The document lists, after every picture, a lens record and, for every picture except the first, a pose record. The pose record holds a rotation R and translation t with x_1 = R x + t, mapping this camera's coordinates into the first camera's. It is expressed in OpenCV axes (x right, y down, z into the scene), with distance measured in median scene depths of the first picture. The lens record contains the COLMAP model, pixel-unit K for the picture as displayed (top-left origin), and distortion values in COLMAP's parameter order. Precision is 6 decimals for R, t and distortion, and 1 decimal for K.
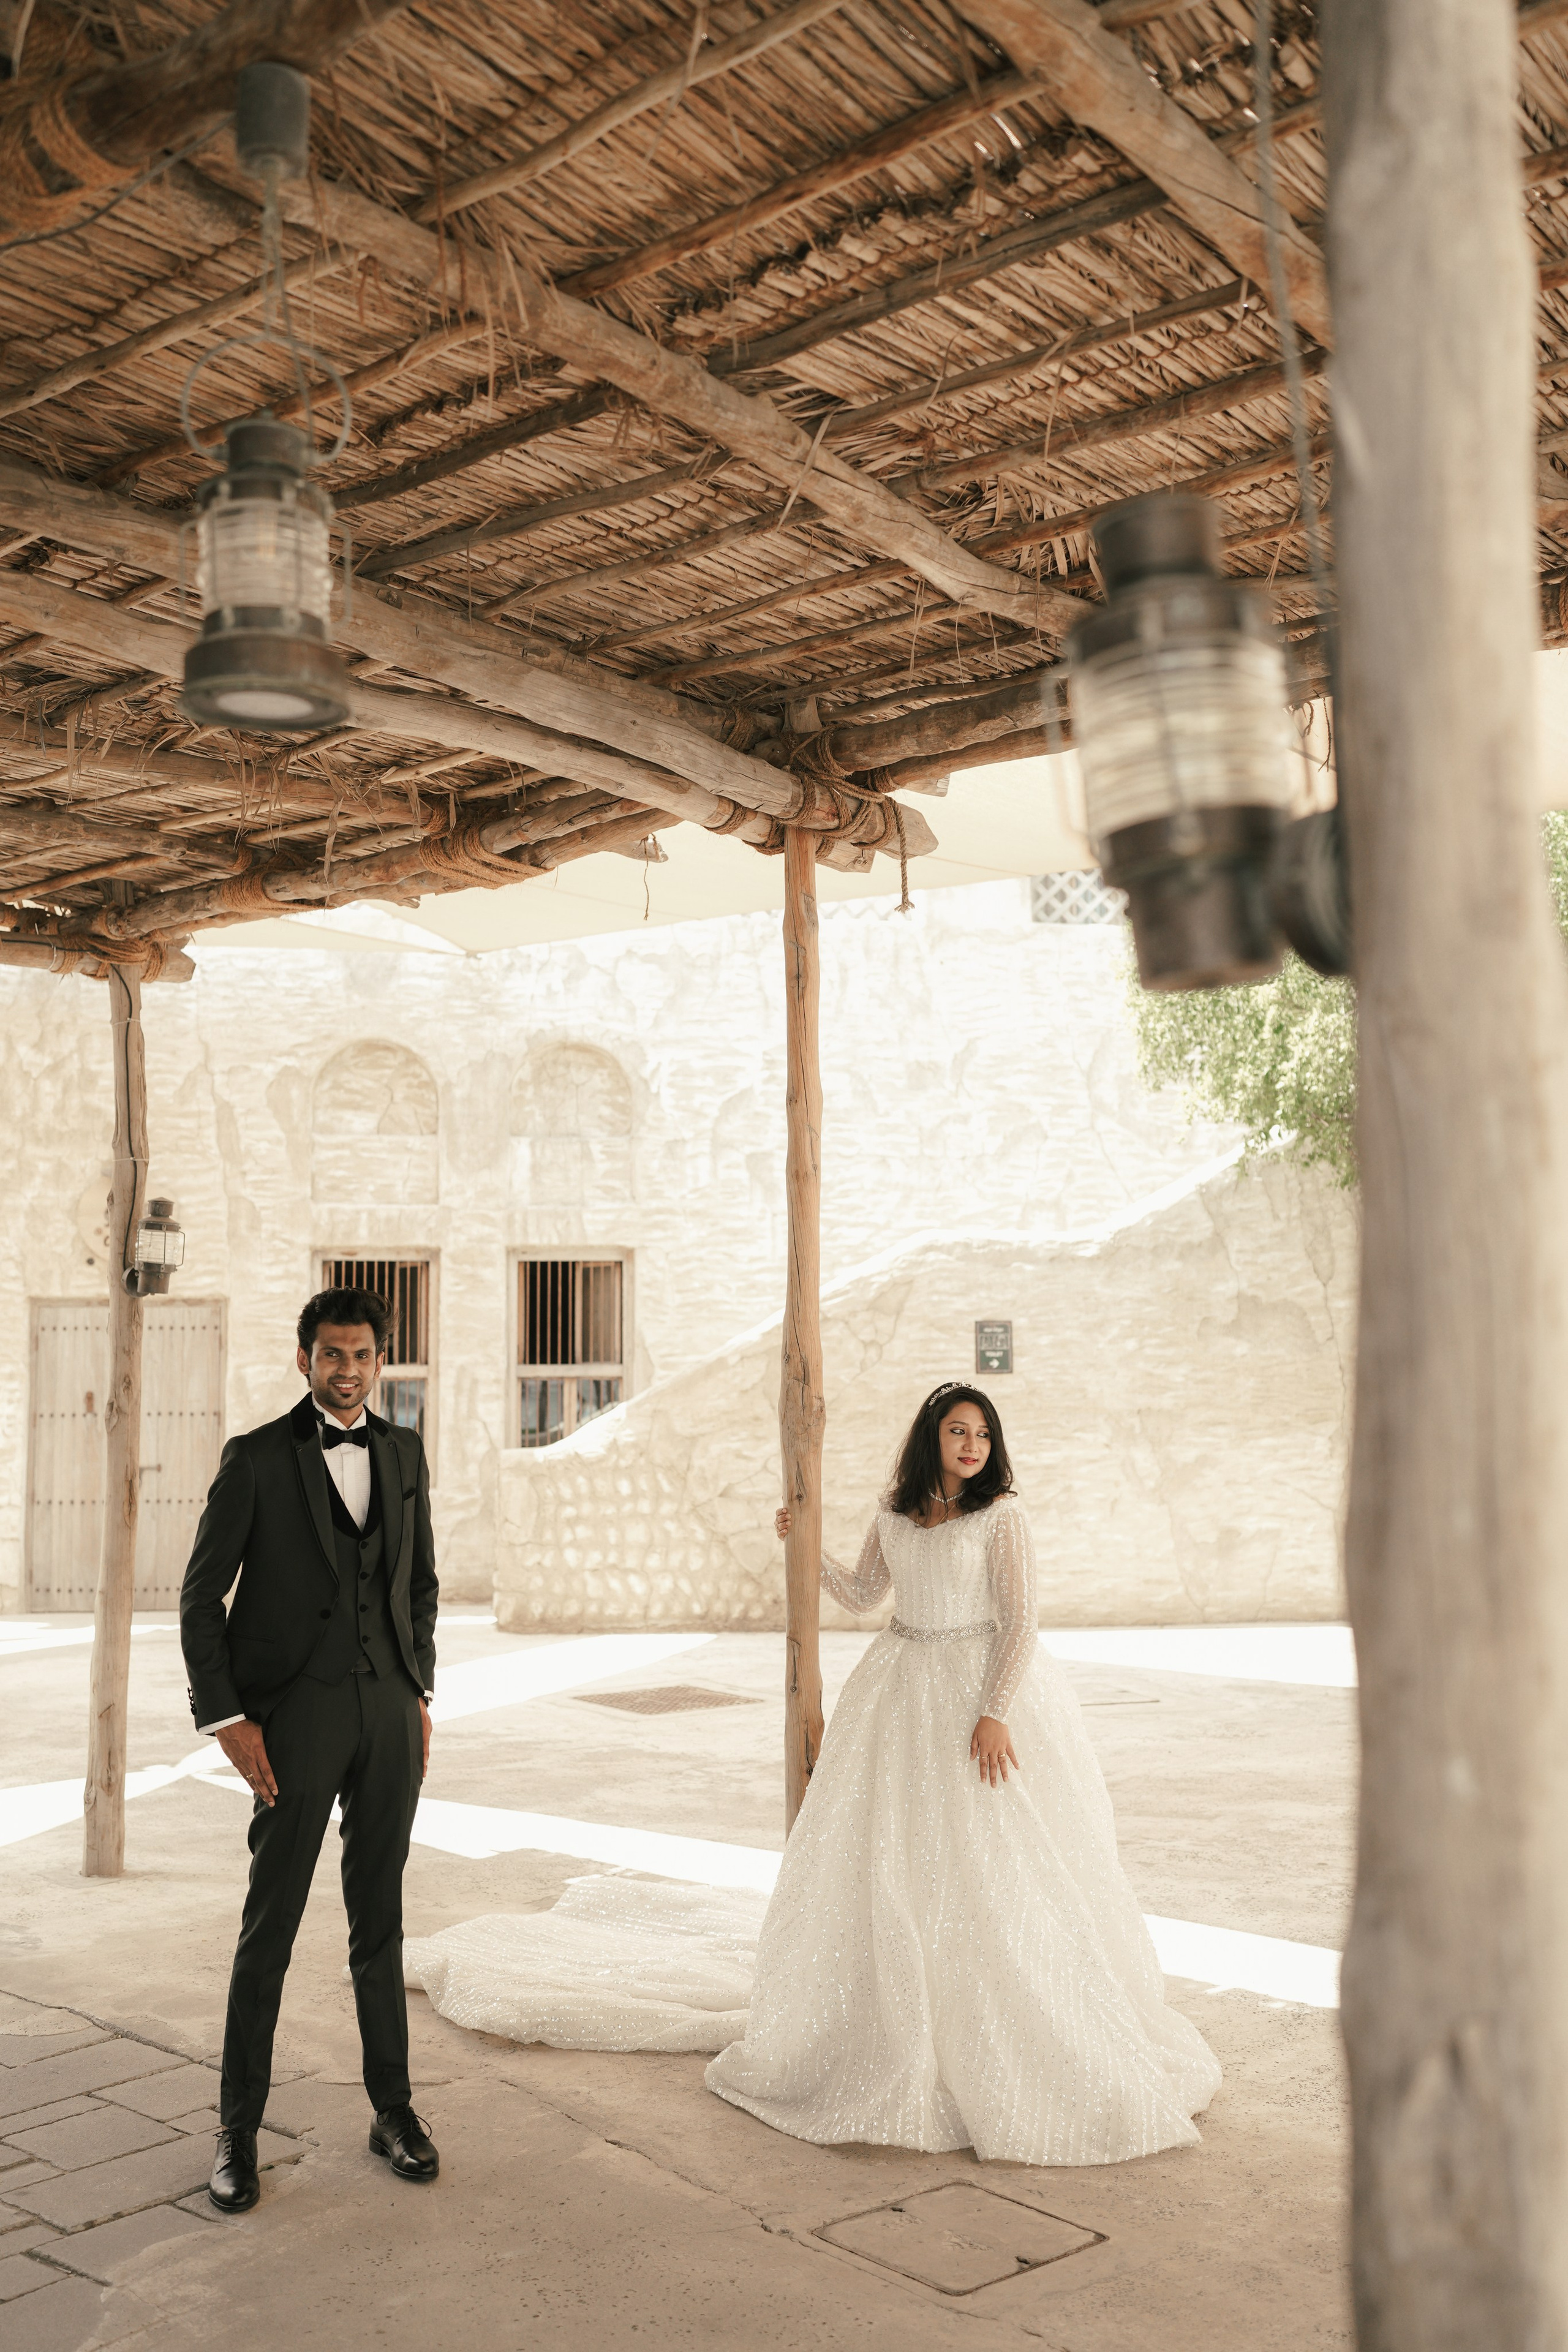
lens RADIAL K [[2214.9, 0, 798.2], [0, 2214.9, 1186.6], [0, 0, 1]] dist [0.004022, 0.000000]
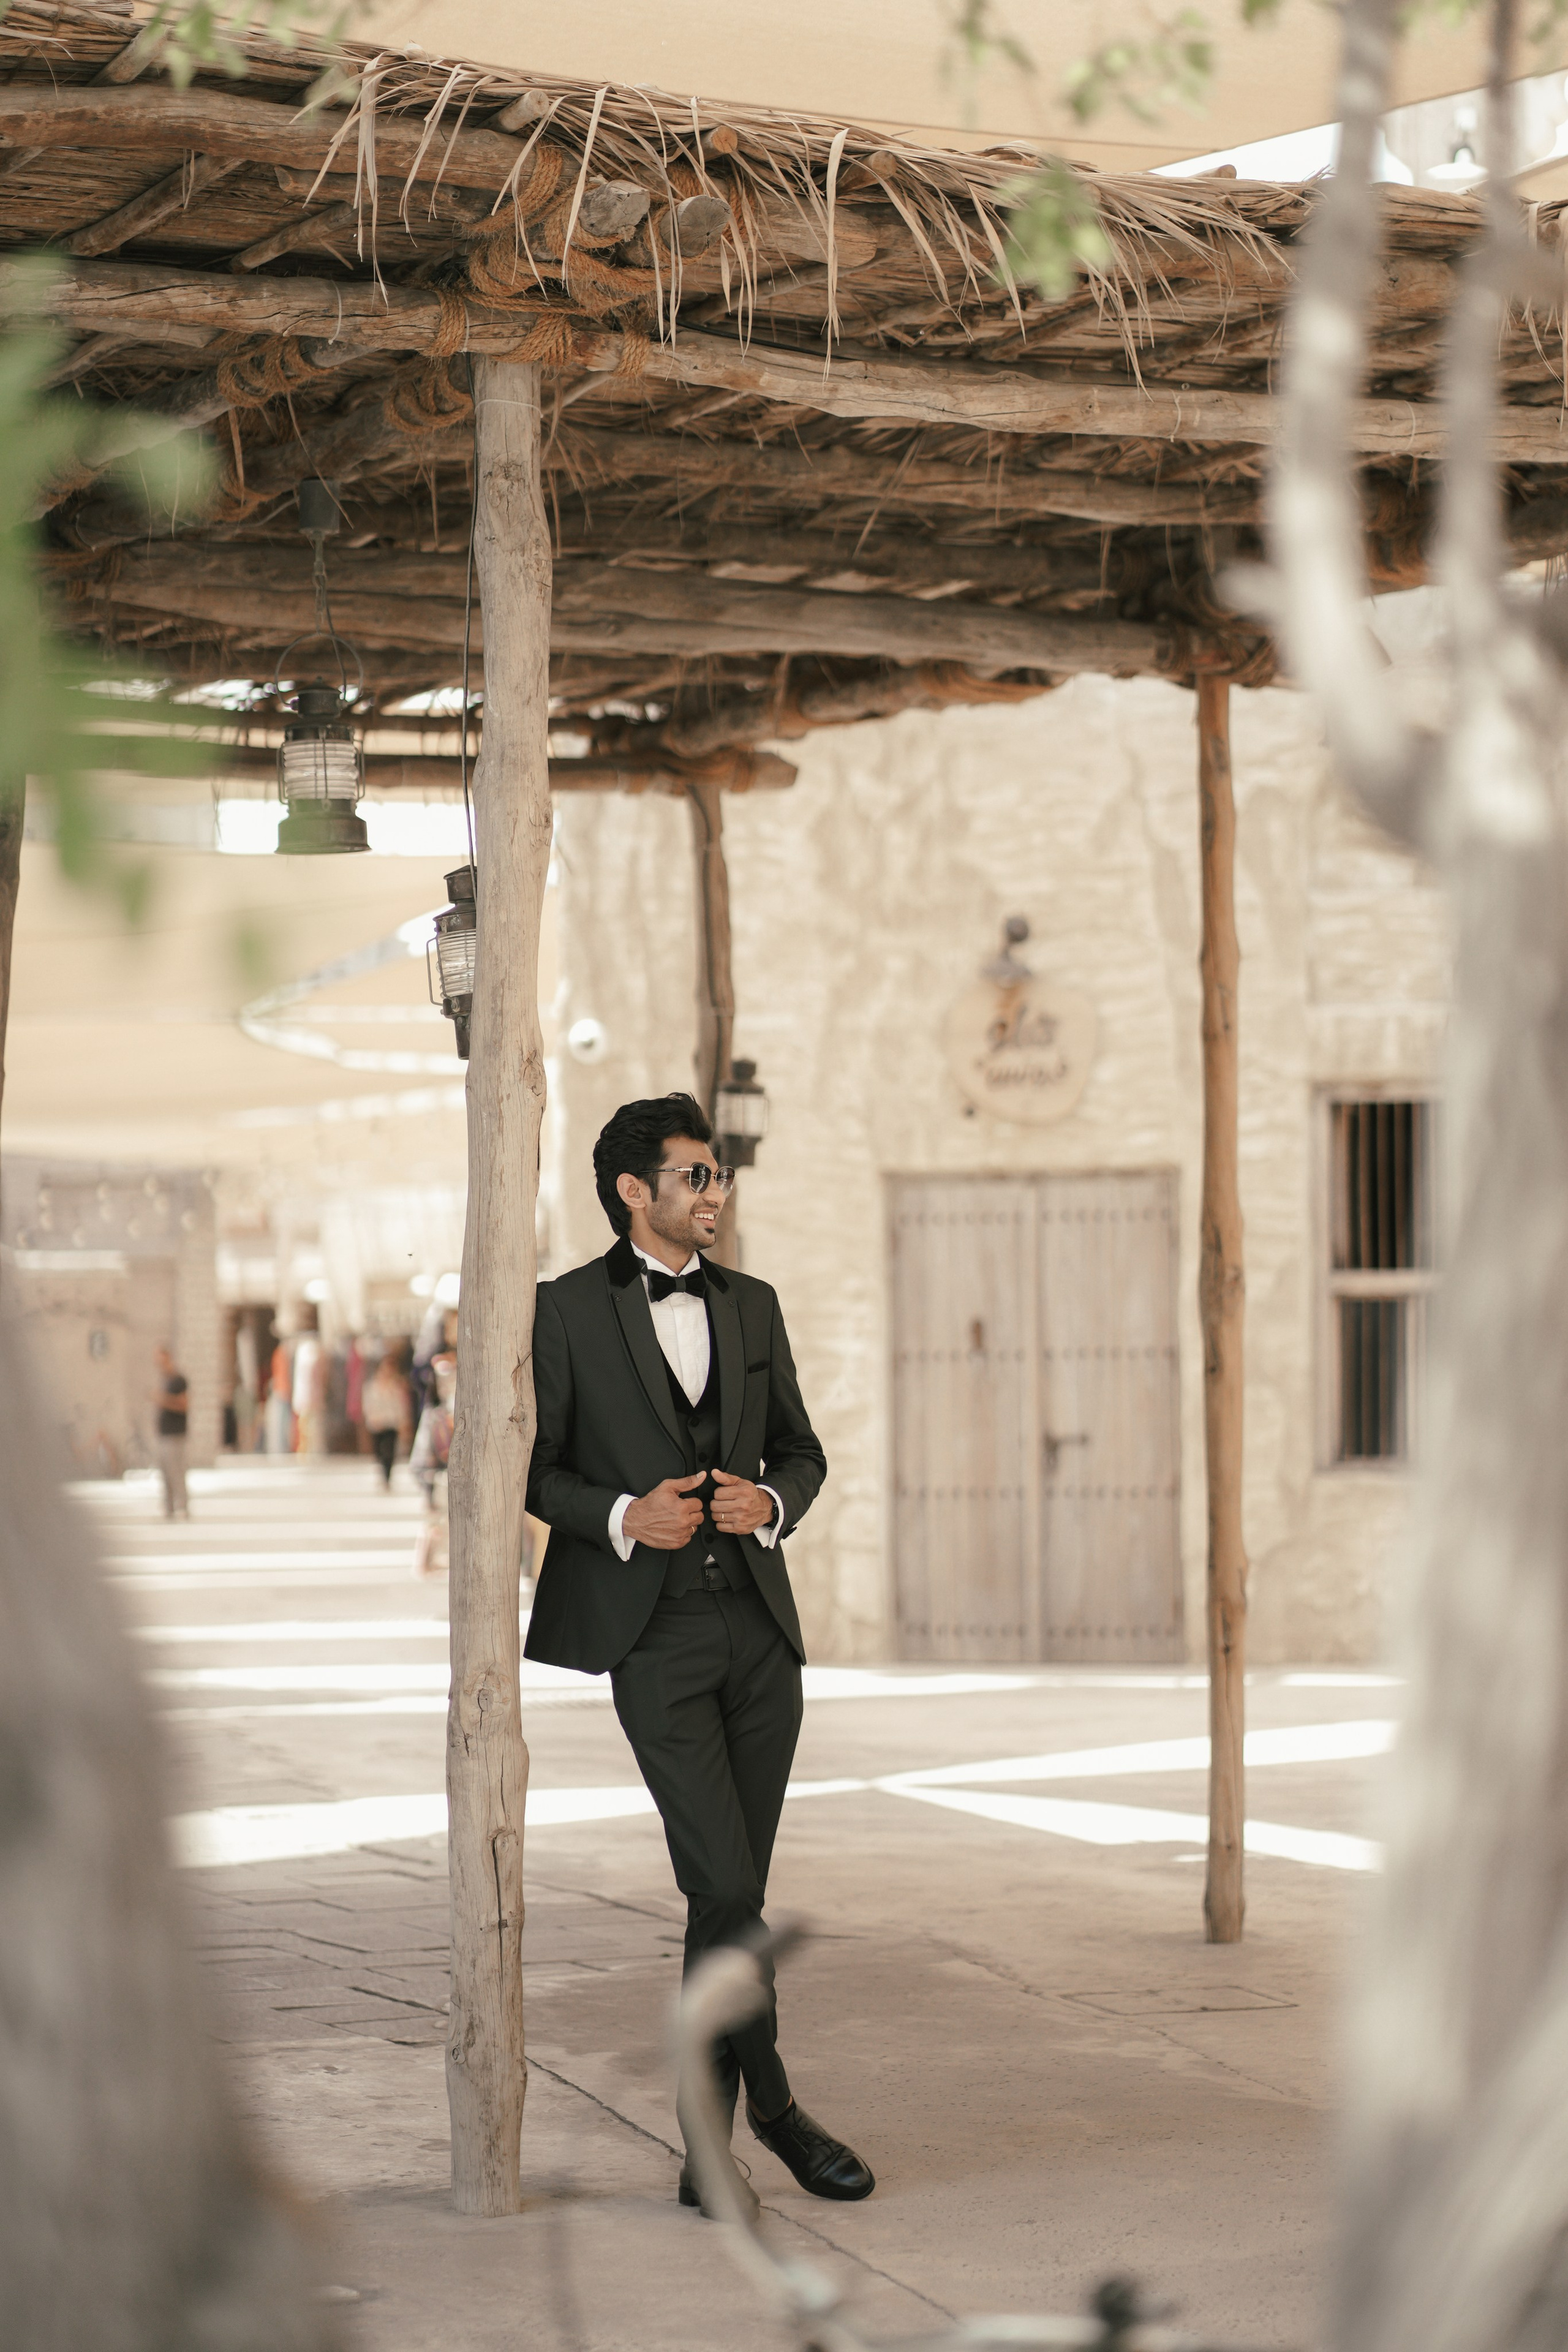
lens RADIAL K [[5645.2, 0, 779.3], [0, 5645.2, 1177.0], [0, 0, 1]] dist [-0.028392, 0.000000]
pose [[0.901075, -0.015382, -0.433390, 0.326506], [0.039082, 0.998185, 0.045828, -0.023445], [0.431898, -0.058232, 0.900040, -0.466578]]
